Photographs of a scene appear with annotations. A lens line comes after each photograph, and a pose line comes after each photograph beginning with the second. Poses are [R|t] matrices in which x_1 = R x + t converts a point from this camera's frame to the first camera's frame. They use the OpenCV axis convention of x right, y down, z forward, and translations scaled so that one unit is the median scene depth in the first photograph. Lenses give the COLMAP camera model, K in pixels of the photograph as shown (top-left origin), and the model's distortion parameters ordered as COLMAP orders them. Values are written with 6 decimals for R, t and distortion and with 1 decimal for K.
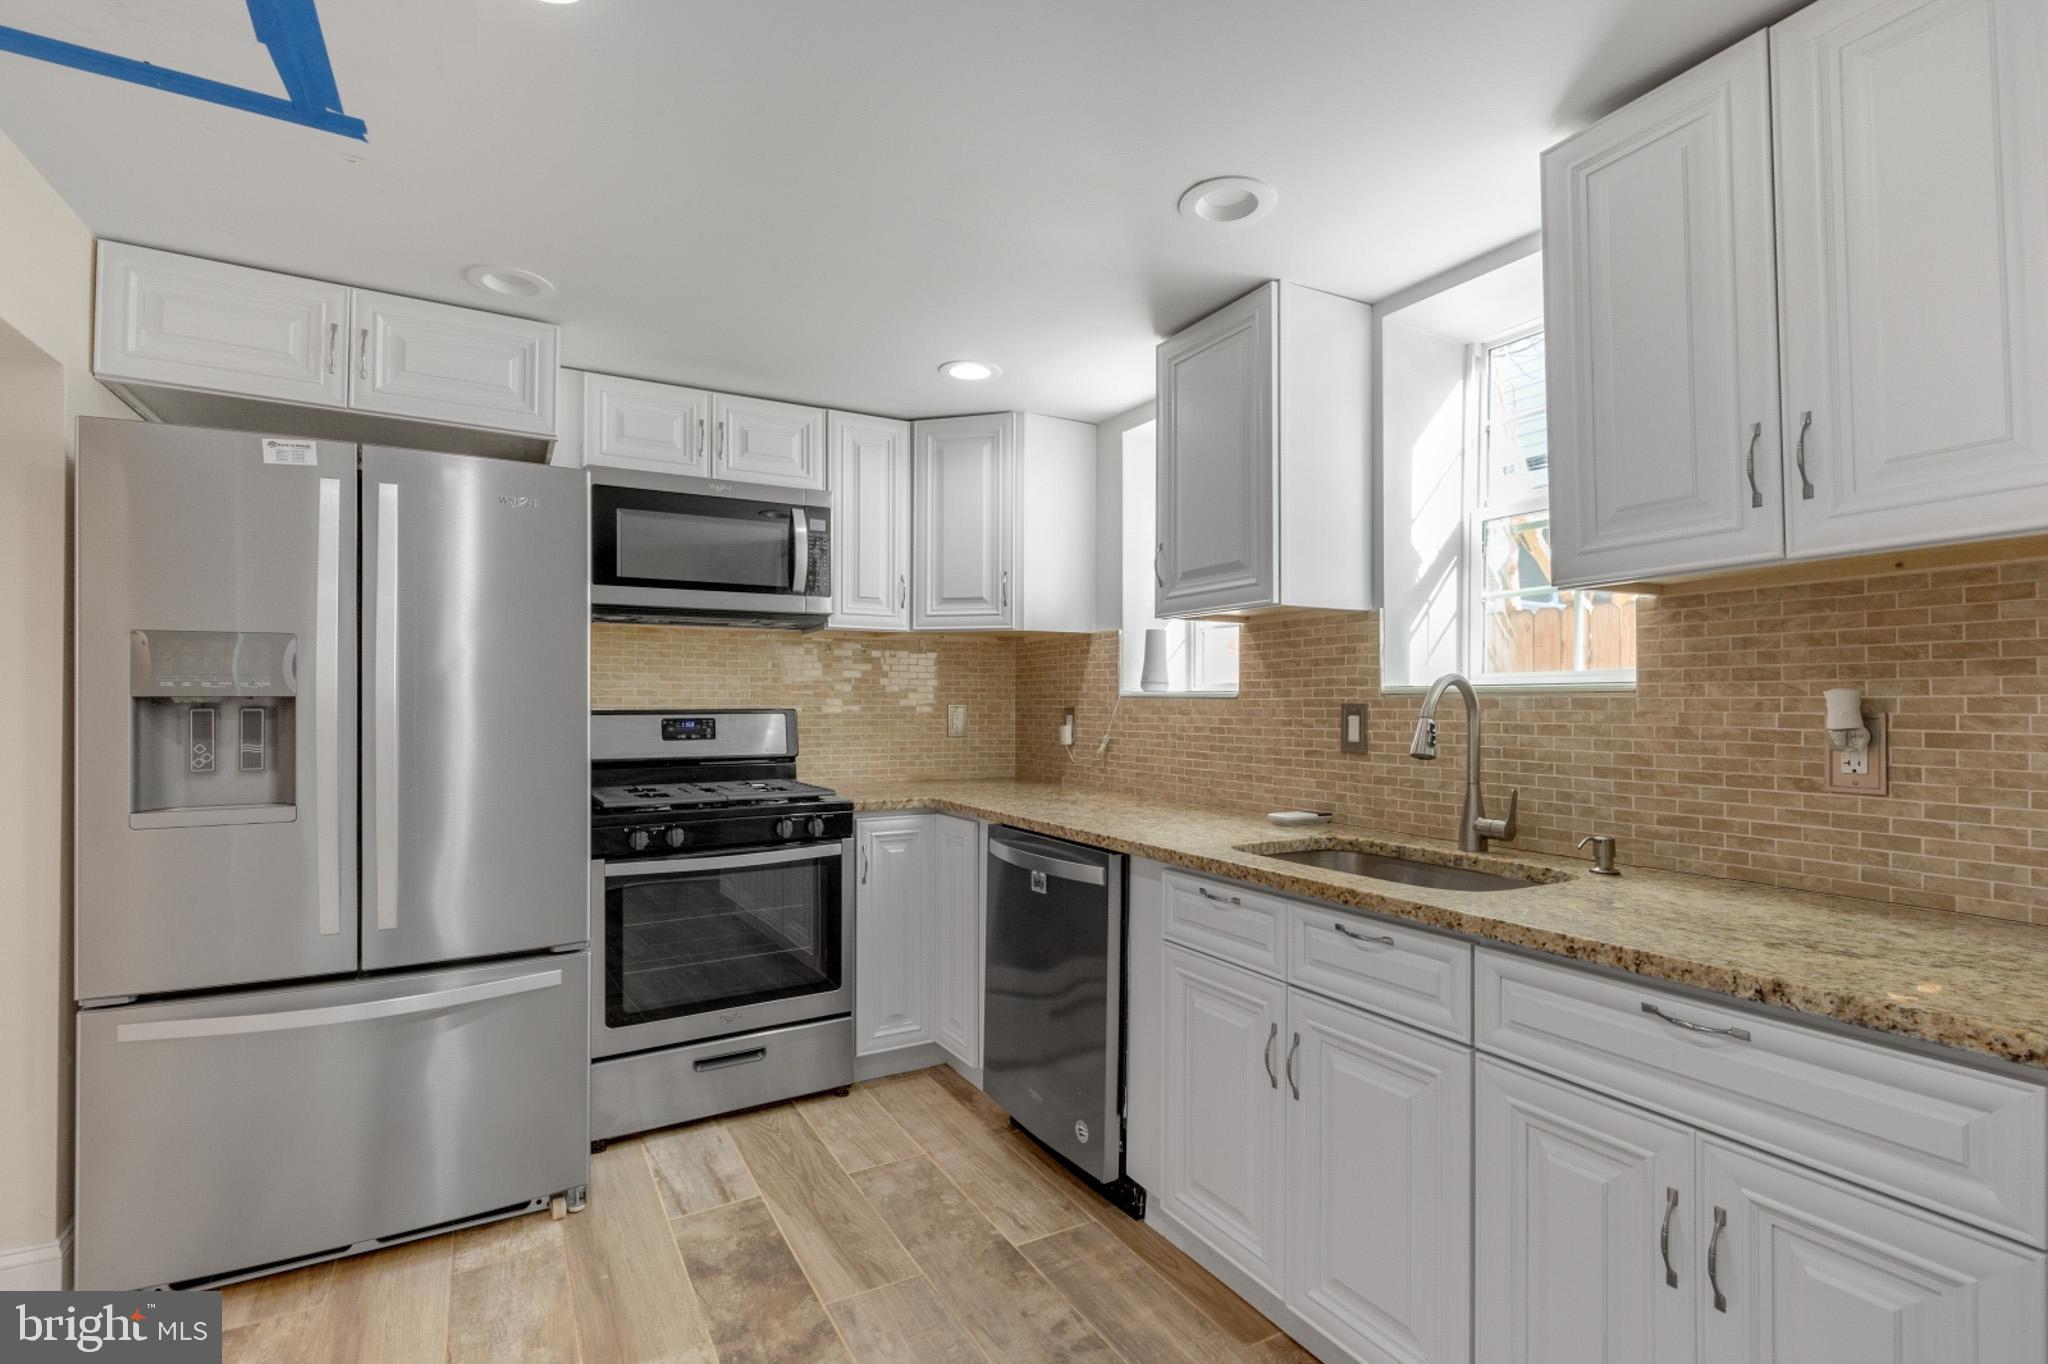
lens RADIAL K [[959.4, 0, 1019.0], [0, 959.4, 696.6], [0, 0, 1]] dist [0.002280, 0.000014]
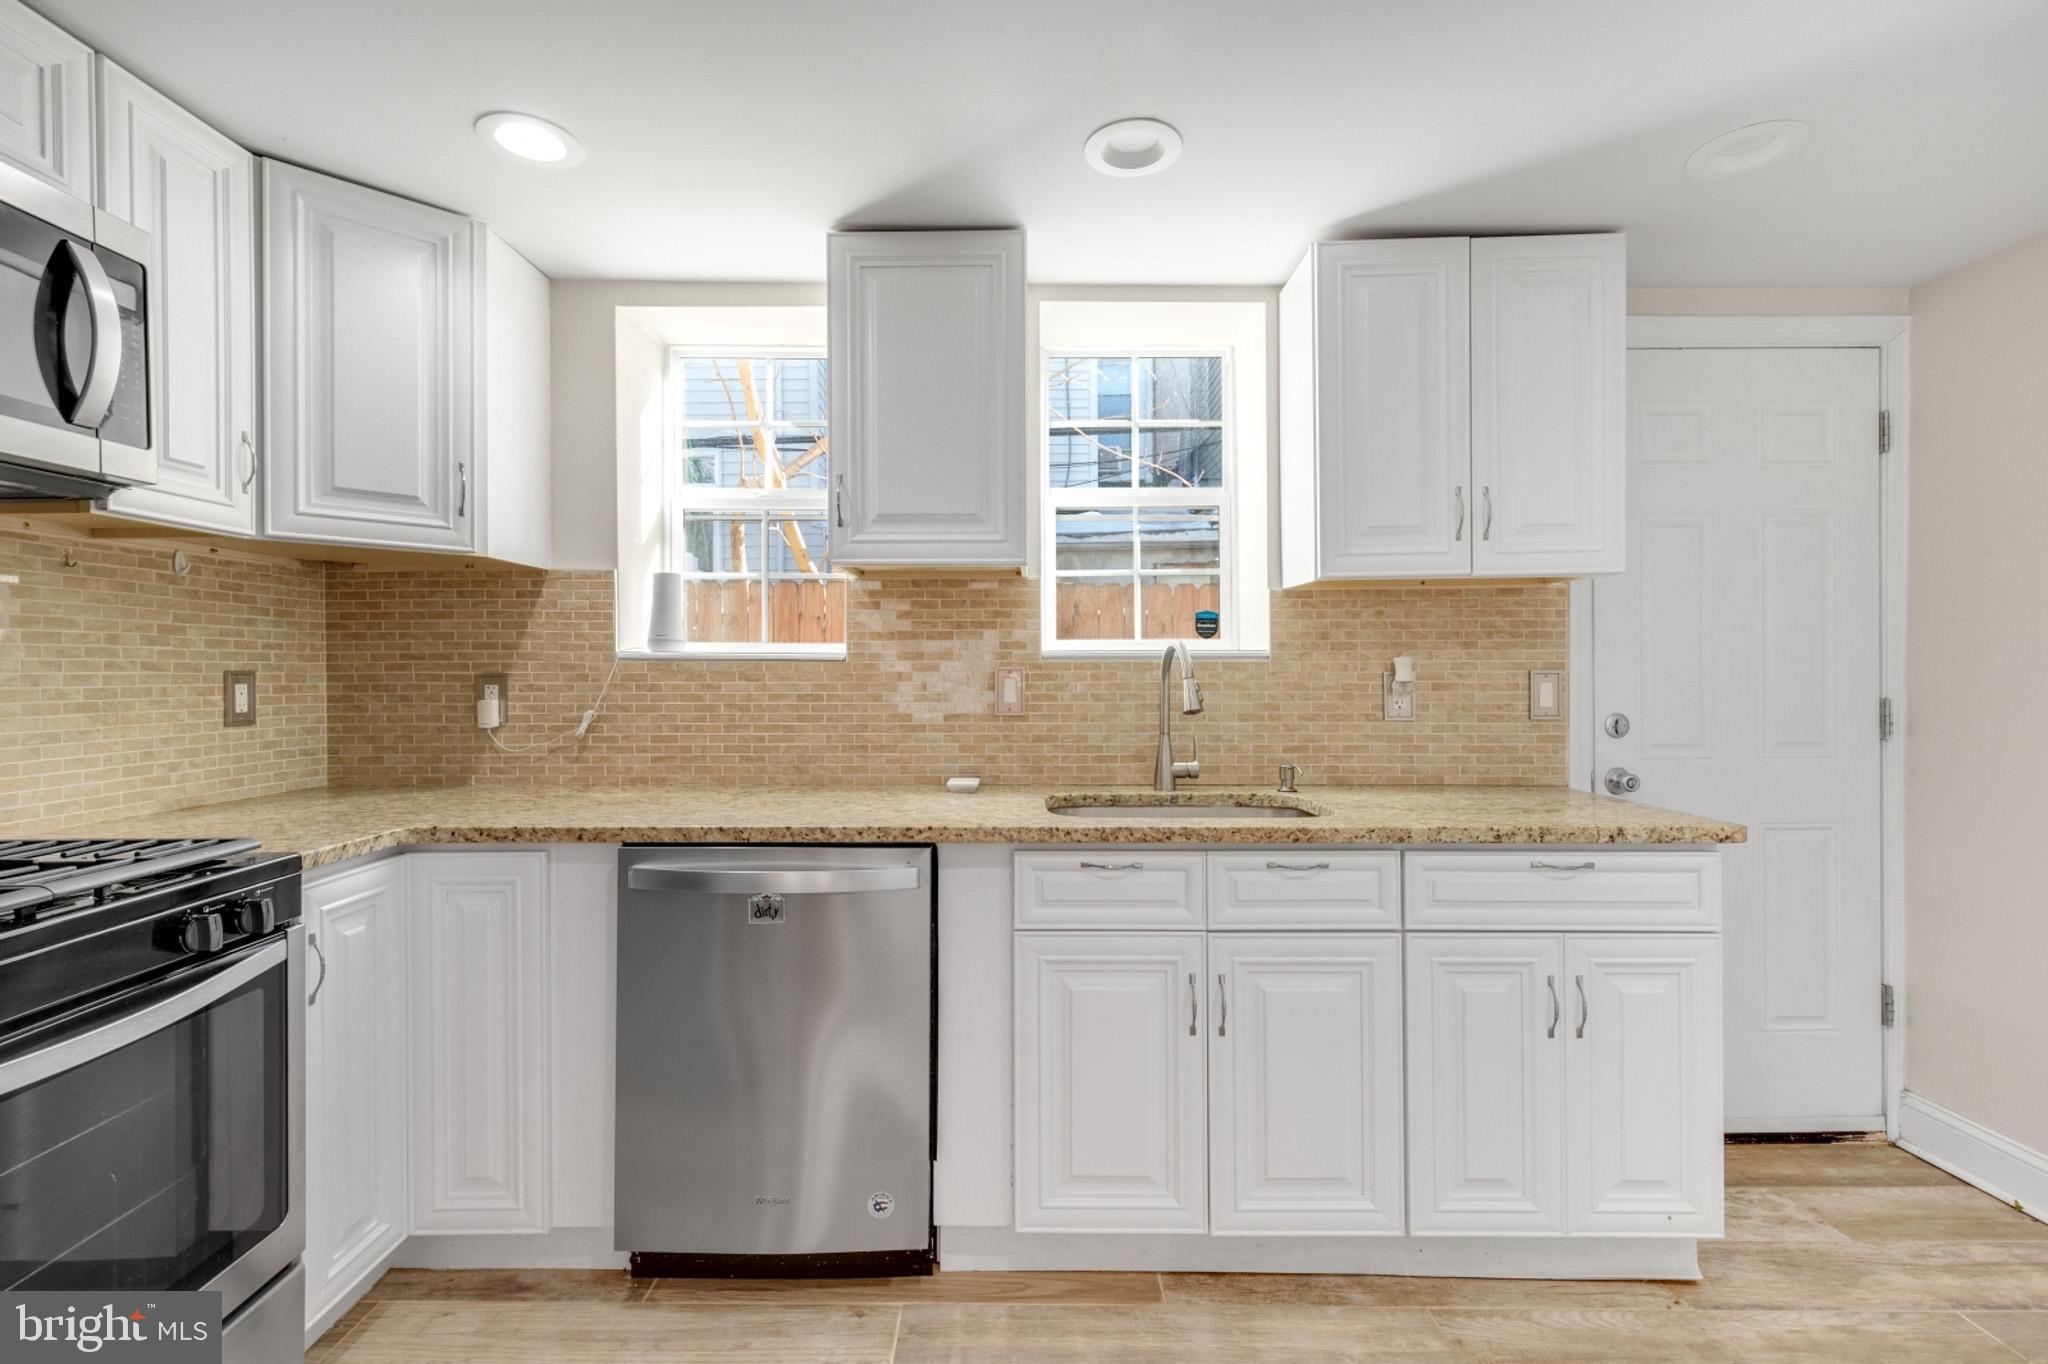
lens RADIAL K [[948.0, 0, 1018.6], [0, 948.0, 674.2], [0, 0, 1]] dist [0.008079, -0.000211]
pose [[0.489274, -0.007597, 0.872097, -0.542606], [-0.003672, 0.999935, 0.010771, 0.004502], [-0.872122, -0.008473, 0.489215, 0.500905]]
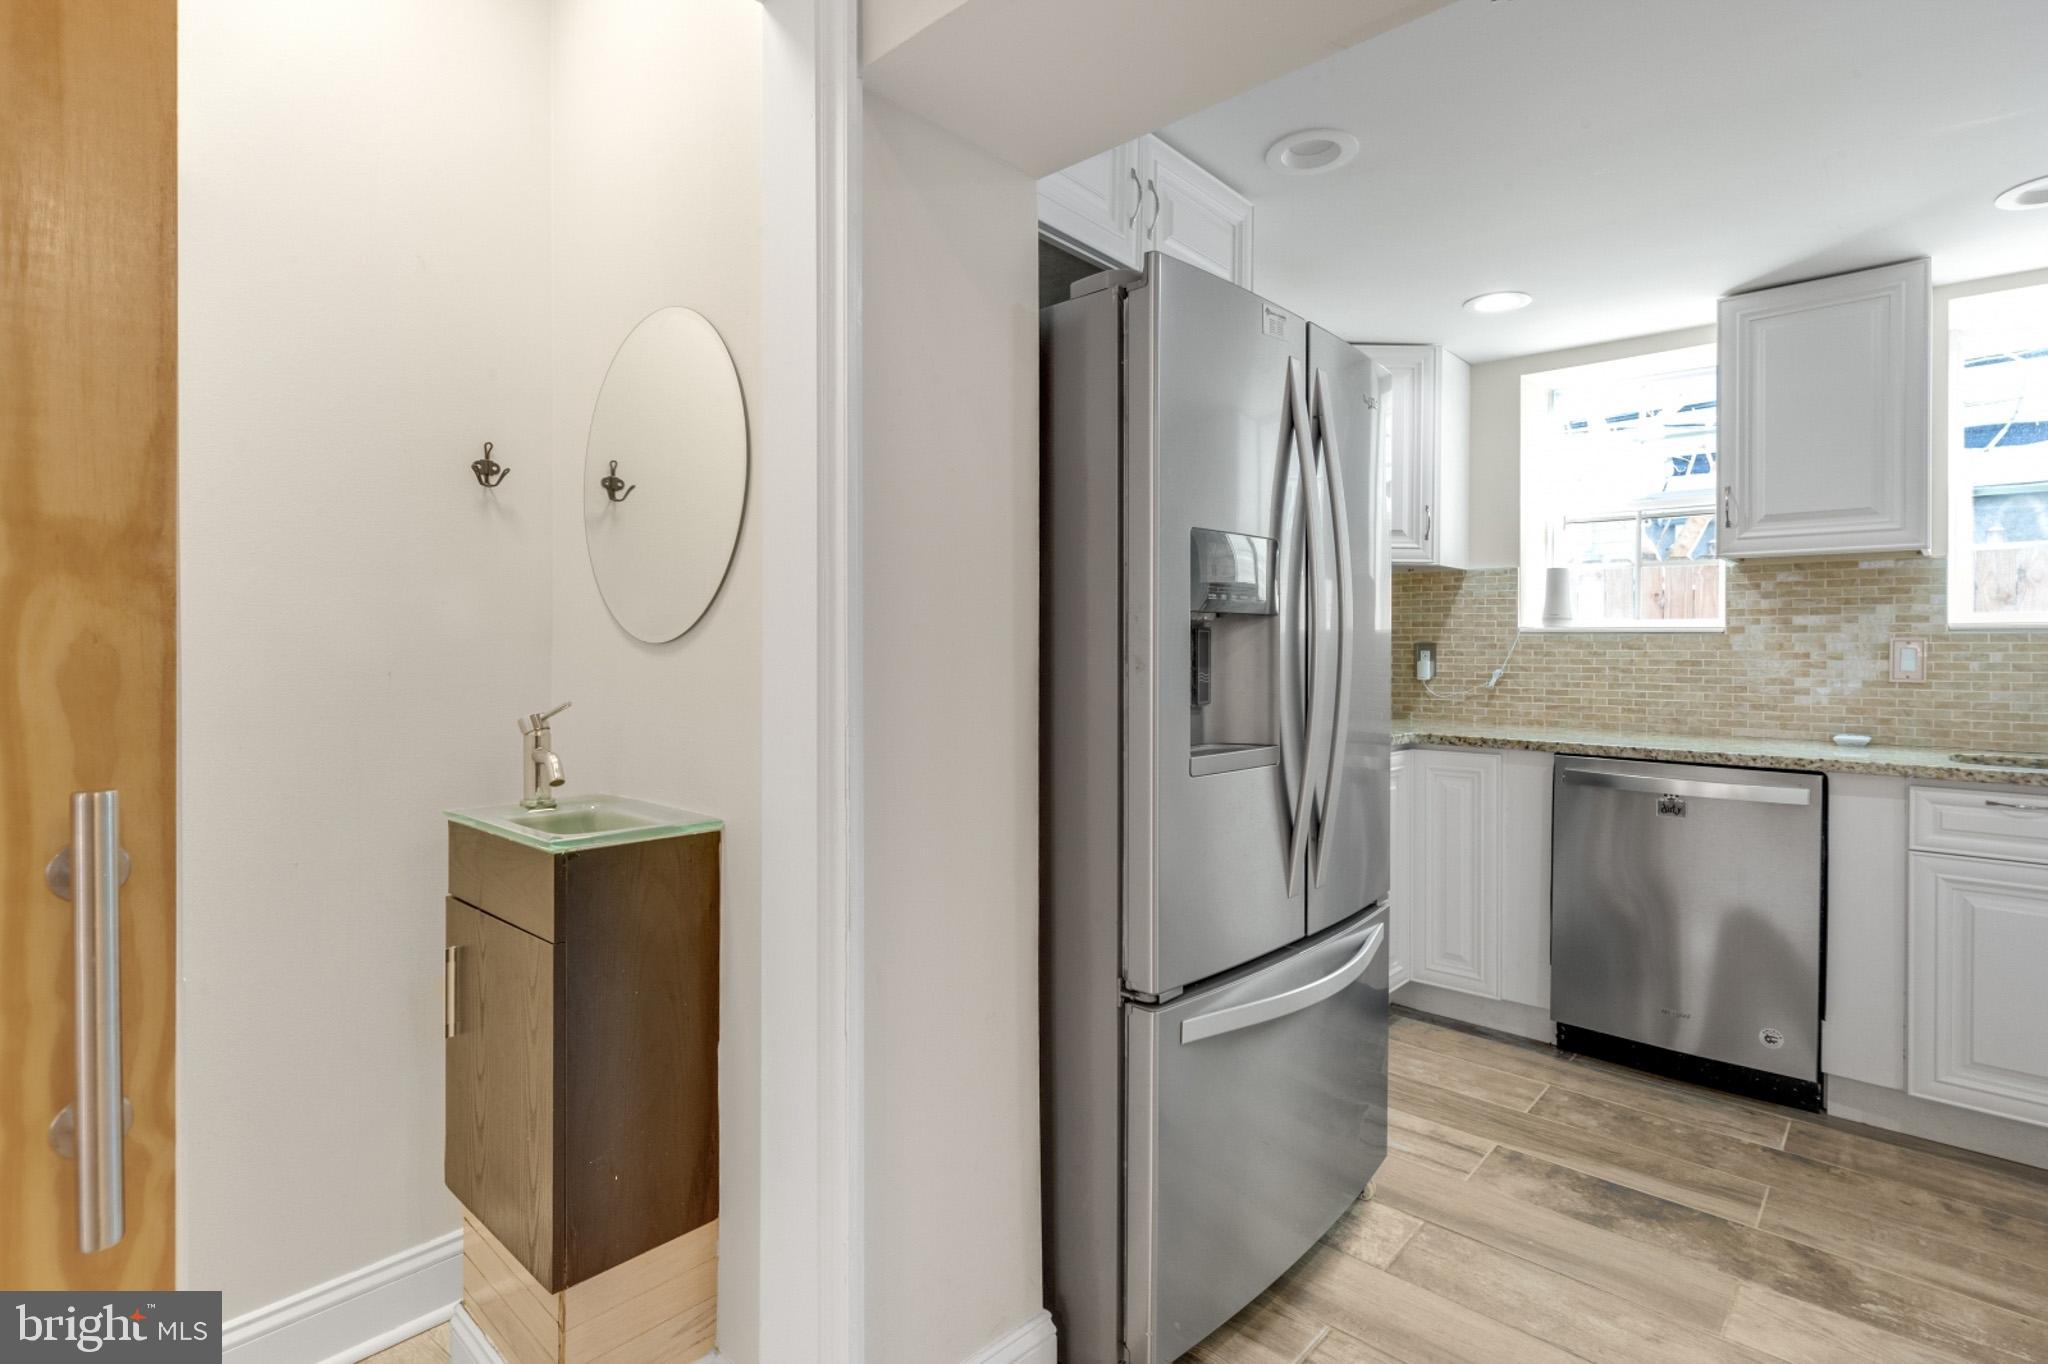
lens RADIAL K [[1000.3, 0, 990.5], [0, 1000.3, 649.3], [0, 0, 1]] dist [-0.000803, 0.000163]
pose [[0.954696, 0.003228, 0.297566, -1.052023], [-0.006166, 0.999941, 0.008936, 0.017172], [-0.297519, -0.010366, 0.954660, 0.198339]]
